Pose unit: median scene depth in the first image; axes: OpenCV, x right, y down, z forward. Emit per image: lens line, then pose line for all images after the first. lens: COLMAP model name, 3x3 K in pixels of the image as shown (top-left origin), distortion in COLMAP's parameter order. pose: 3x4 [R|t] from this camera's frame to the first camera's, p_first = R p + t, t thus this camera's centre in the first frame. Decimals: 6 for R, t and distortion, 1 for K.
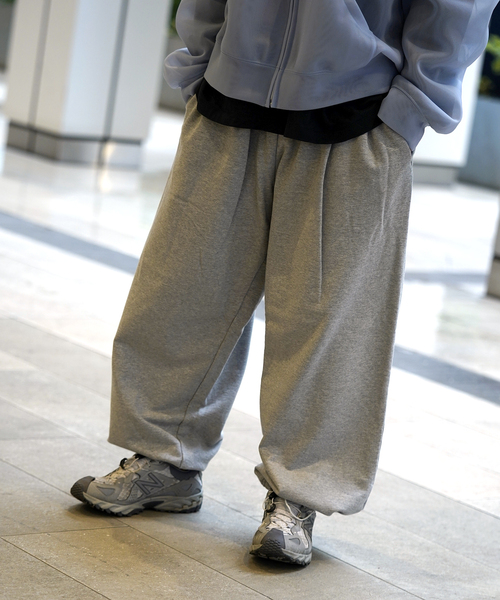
lens RADIAL K [[2061.1, 0, 250.0], [0, 2061.1, 300.0], [0, 0, 1]] dist [0.016483, 0.435337]
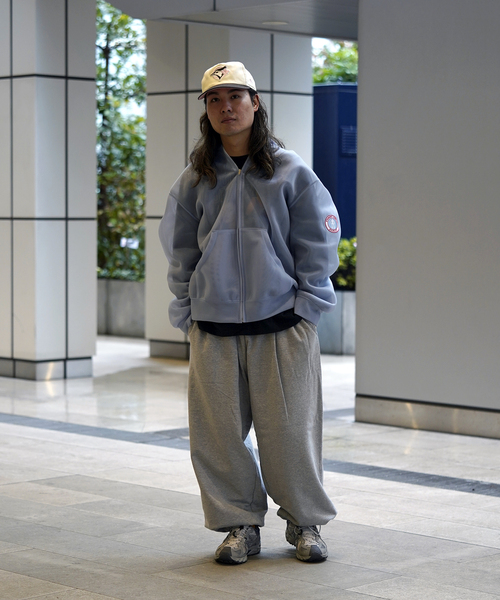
lens RADIAL K [[1723.8, 0, 250.0], [0, 1723.8, 300.0], [0, 0, 1]] dist [0.048394, 0.426678]
pose [[0.984876, -0.147545, 0.090831, -0.091747], [0.155797, 0.983527, -0.091663, 0.020244], [-0.075810, 0.104428, 0.991639, -0.370480]]
